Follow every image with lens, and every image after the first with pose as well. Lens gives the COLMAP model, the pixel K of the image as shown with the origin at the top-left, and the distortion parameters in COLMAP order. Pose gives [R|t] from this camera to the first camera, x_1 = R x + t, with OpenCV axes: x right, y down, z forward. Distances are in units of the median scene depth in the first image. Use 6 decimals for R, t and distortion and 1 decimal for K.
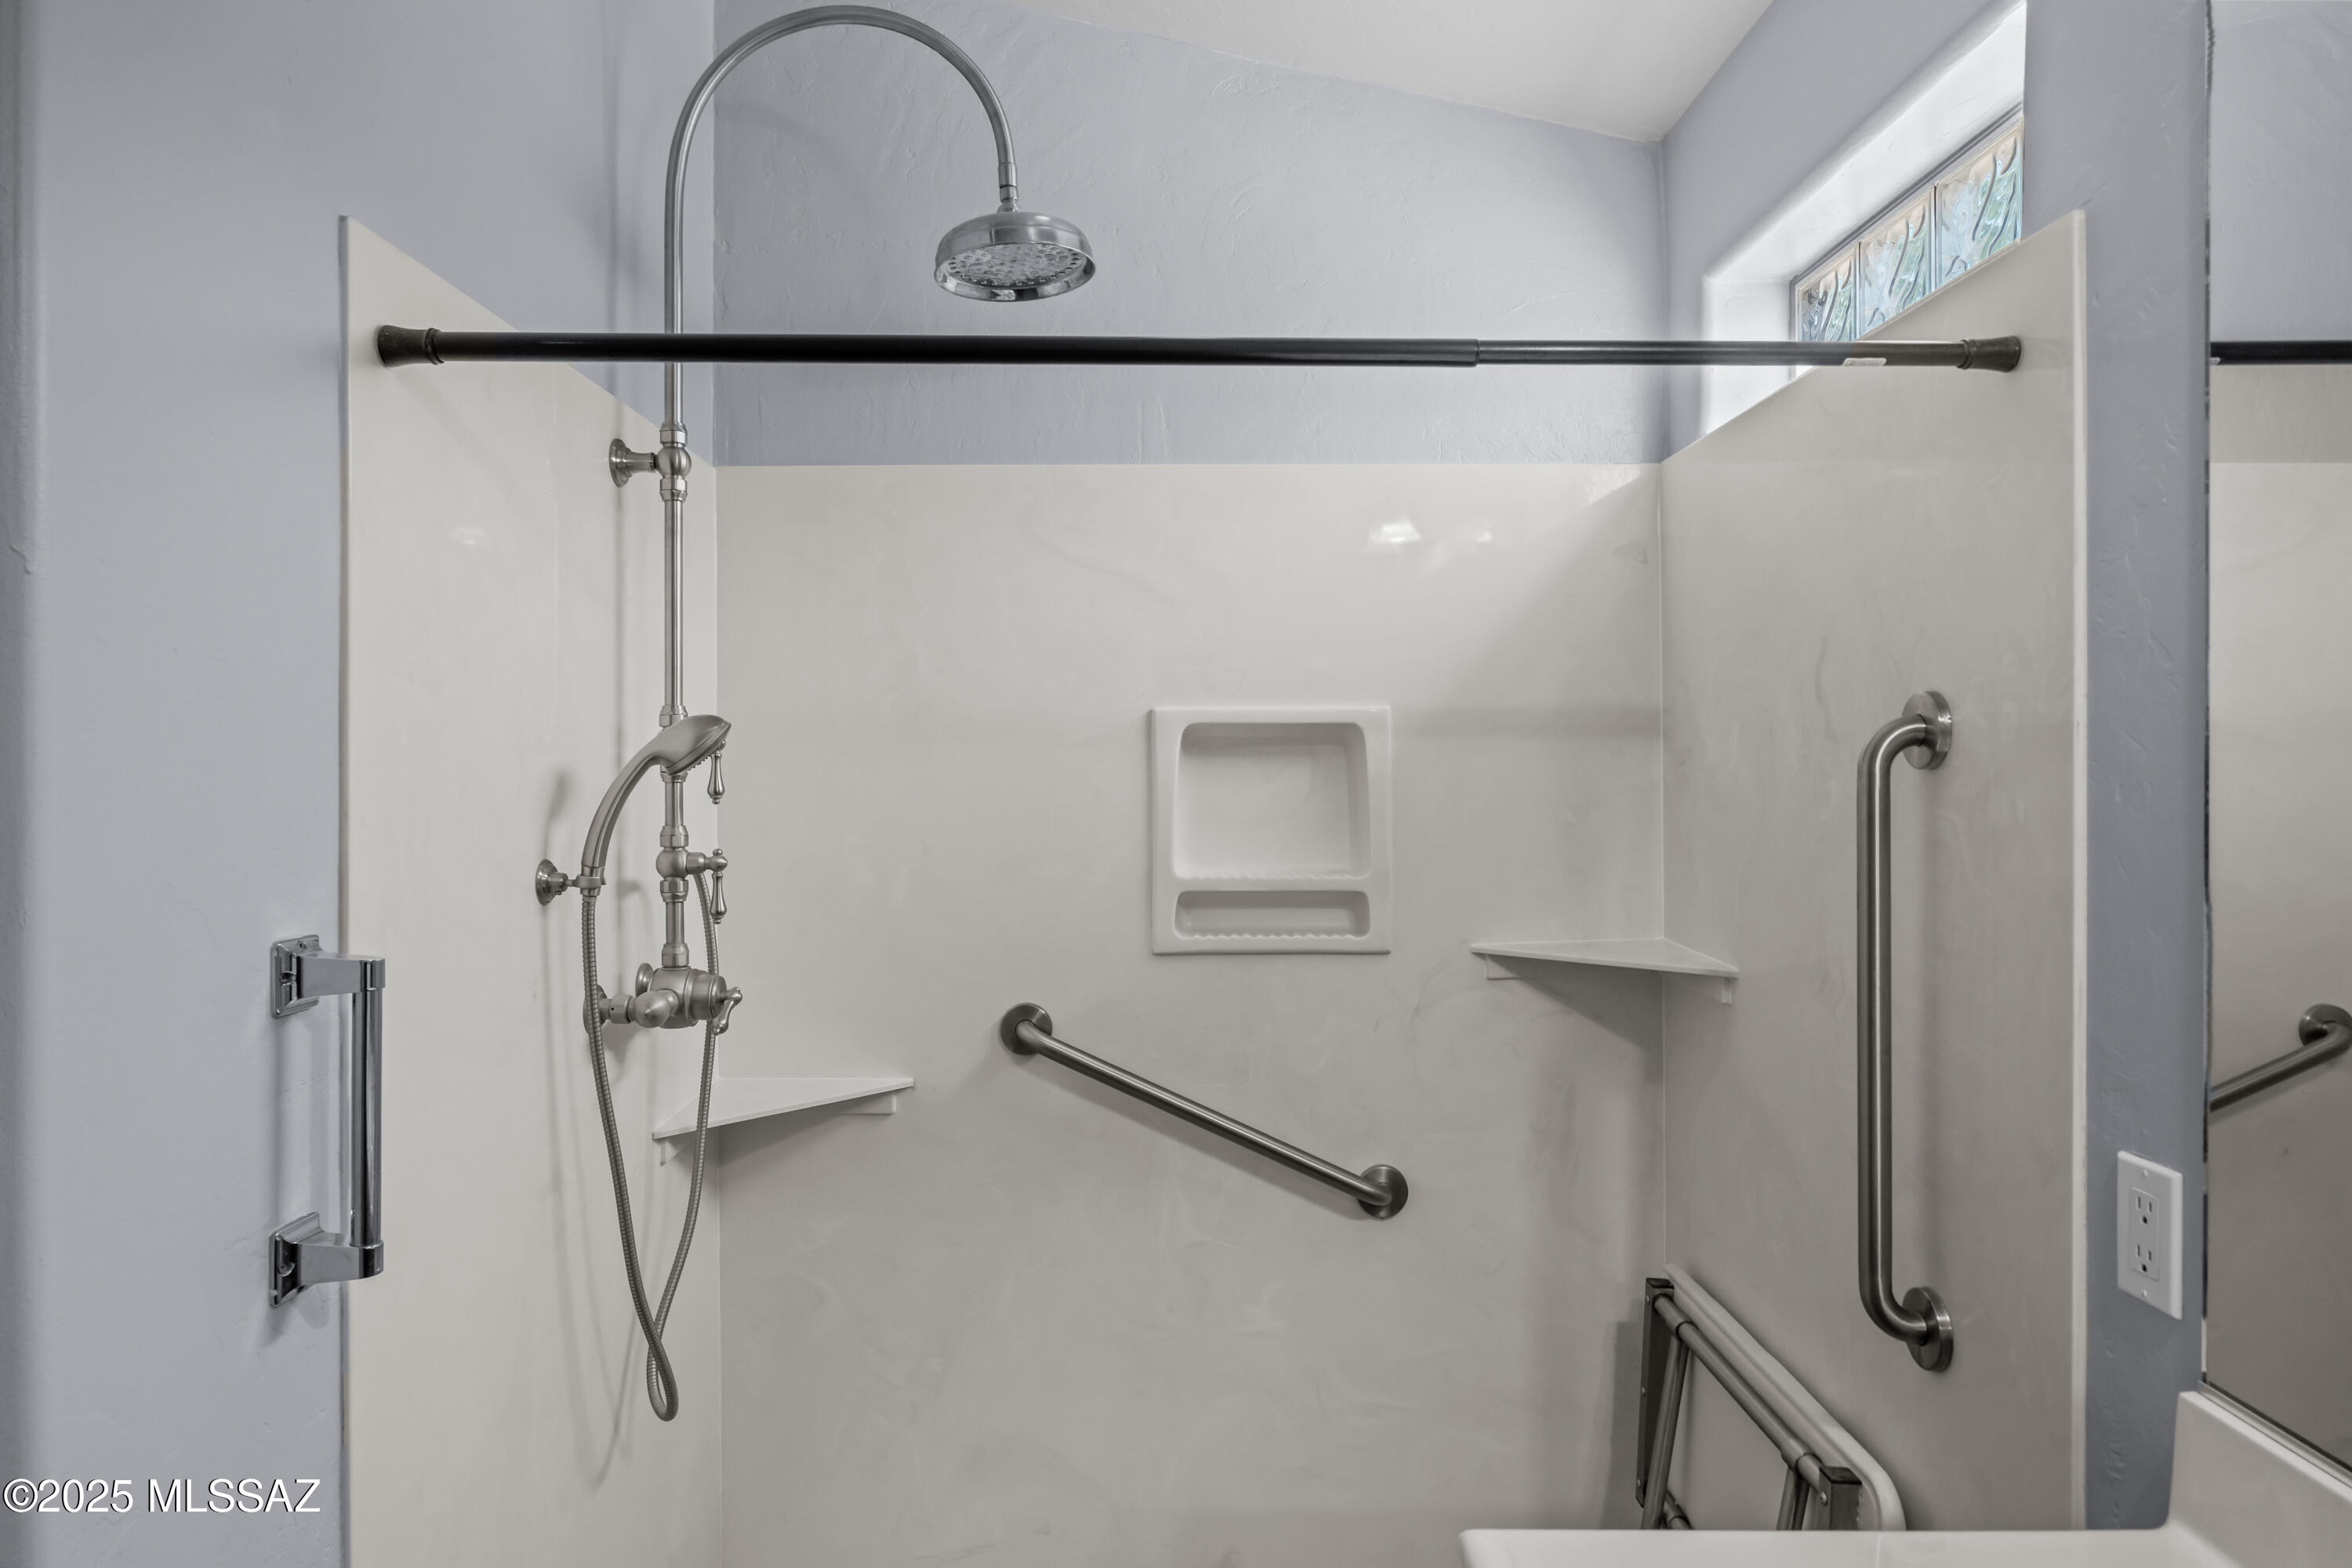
lens RADIAL K [[1466.5, 0, 1174.4], [0, 1466.5, 776.0], [0, 0, 1]] dist [0.004714, -0.000838]
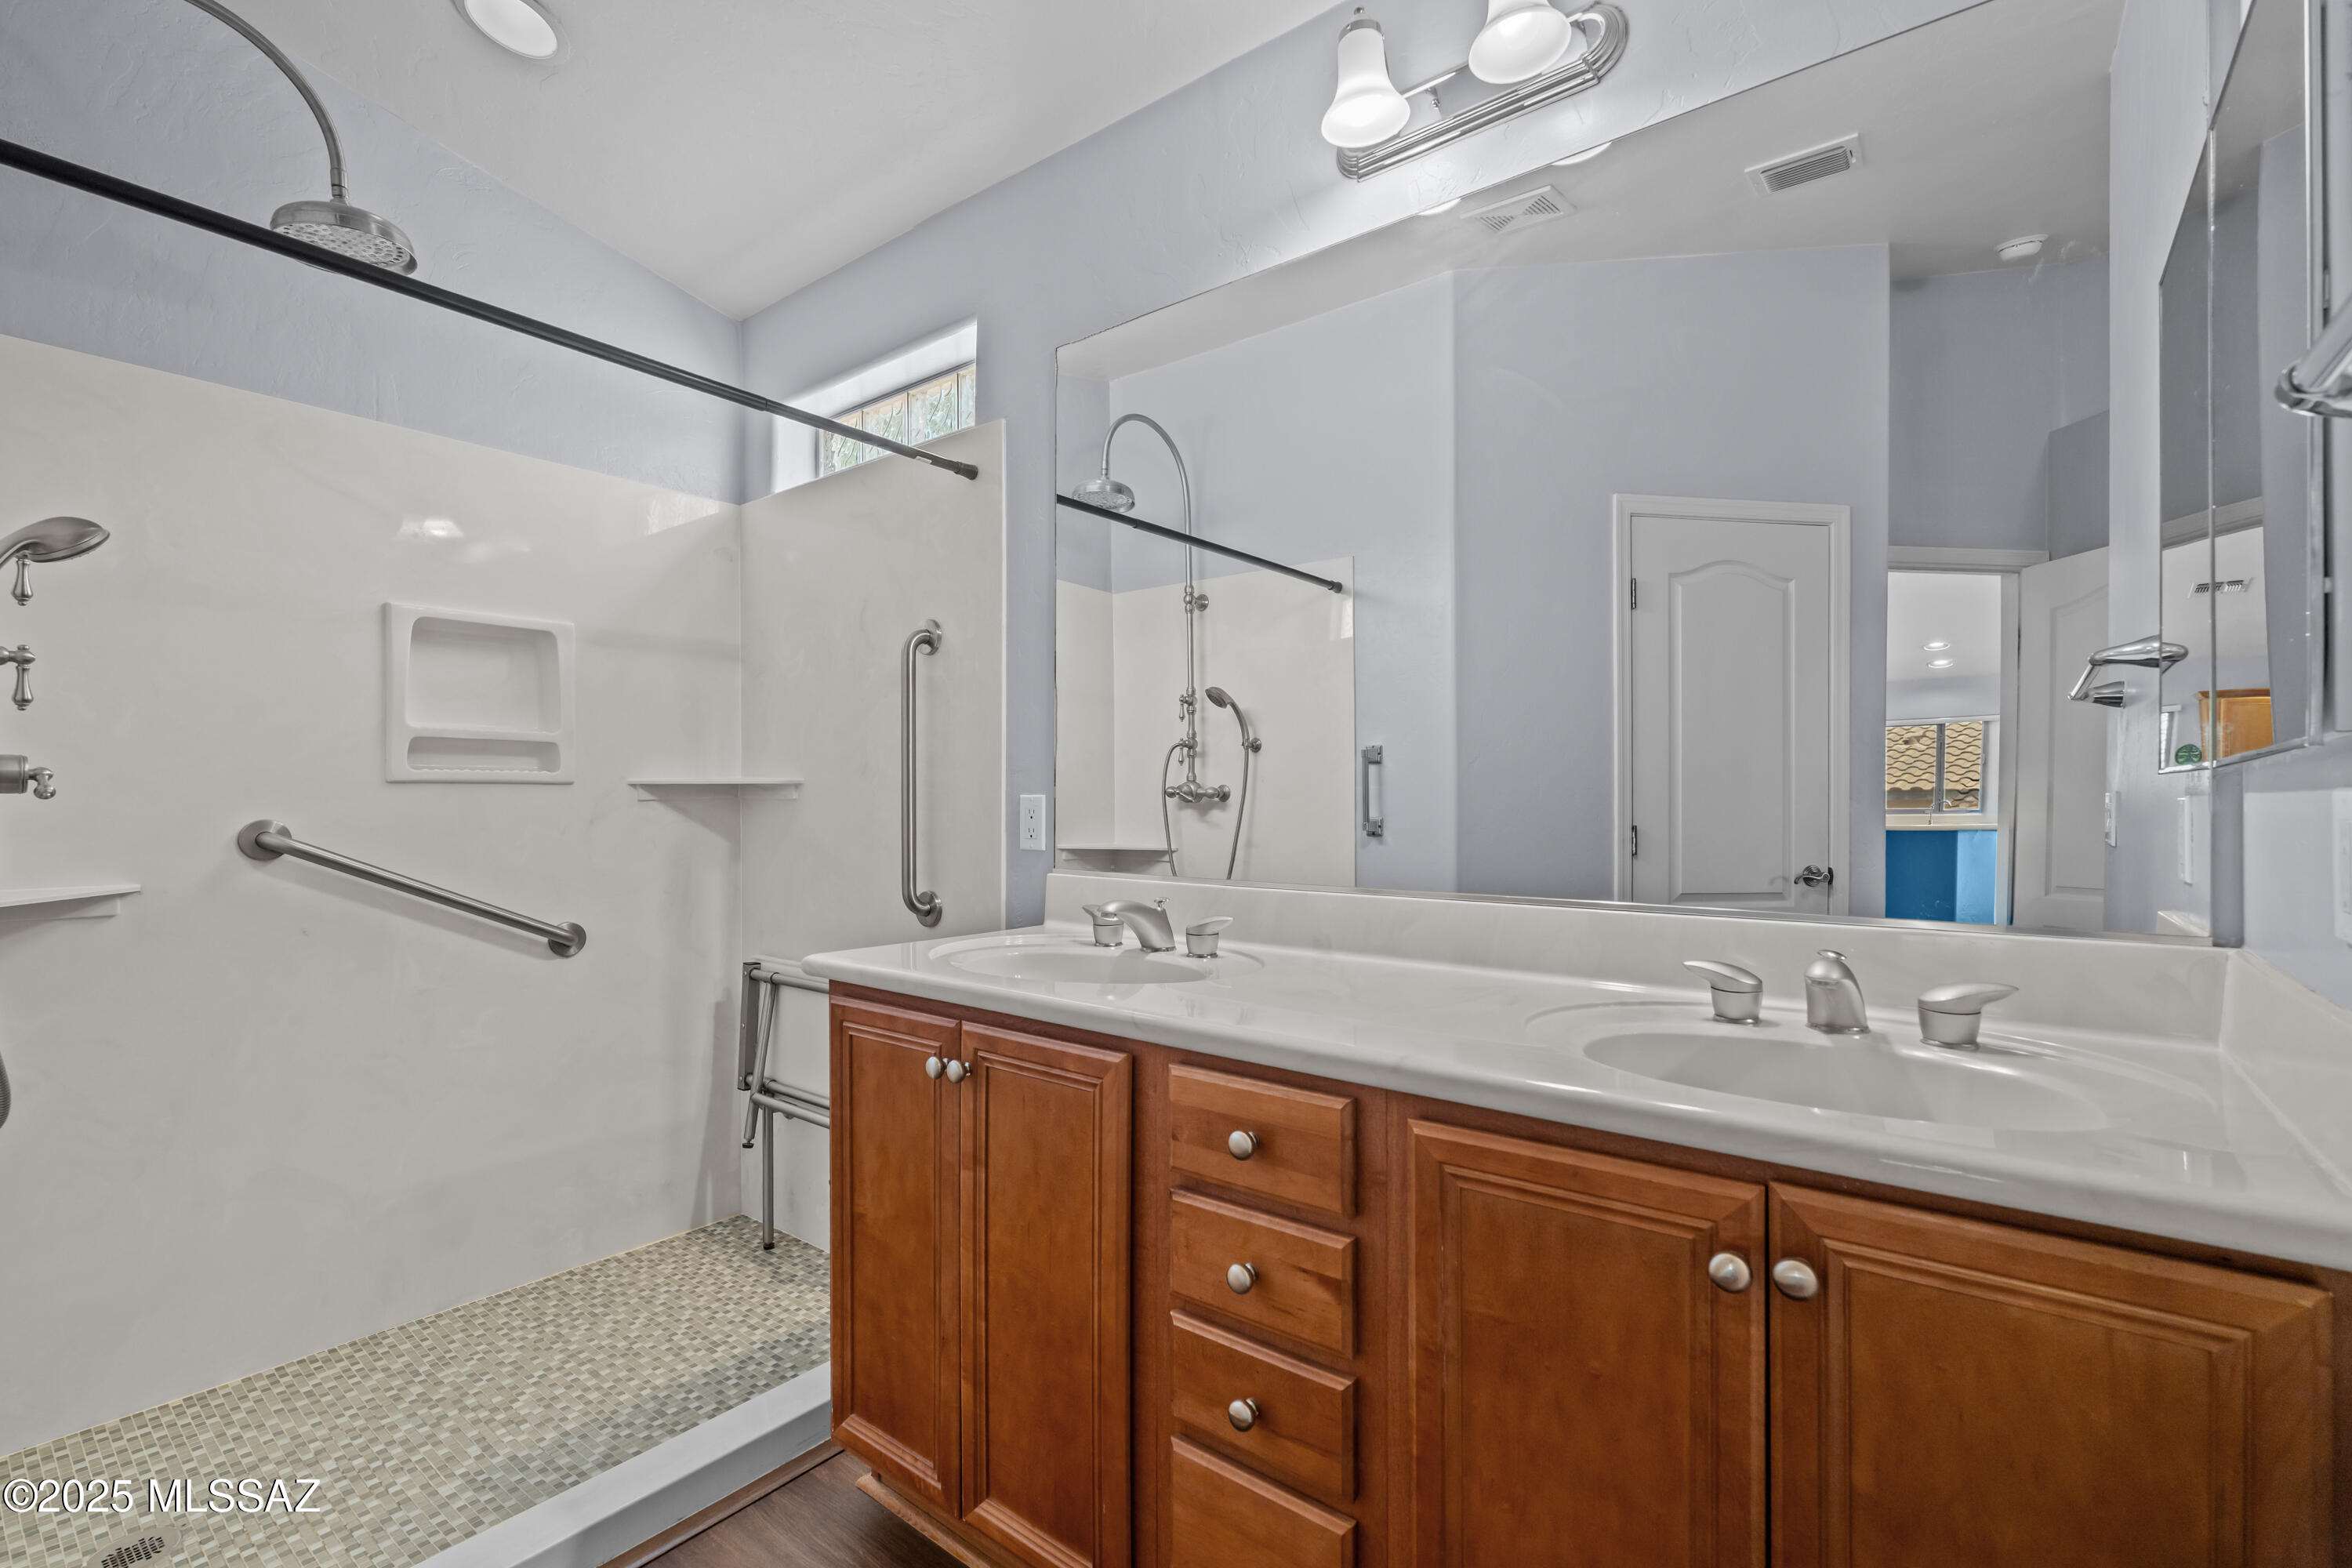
lens RADIAL K [[1032.9, 0, 1176.0], [0, 1032.9, 784.0], [0, 0, 1]] dist [-0.000789, -0.000220]
pose [[0.621052, 0.008349, 0.783725, -0.315830], [0.004083, 0.999895, -0.013887, 0.143103], [-0.783759, 0.011825, 0.620953, -0.168623]]
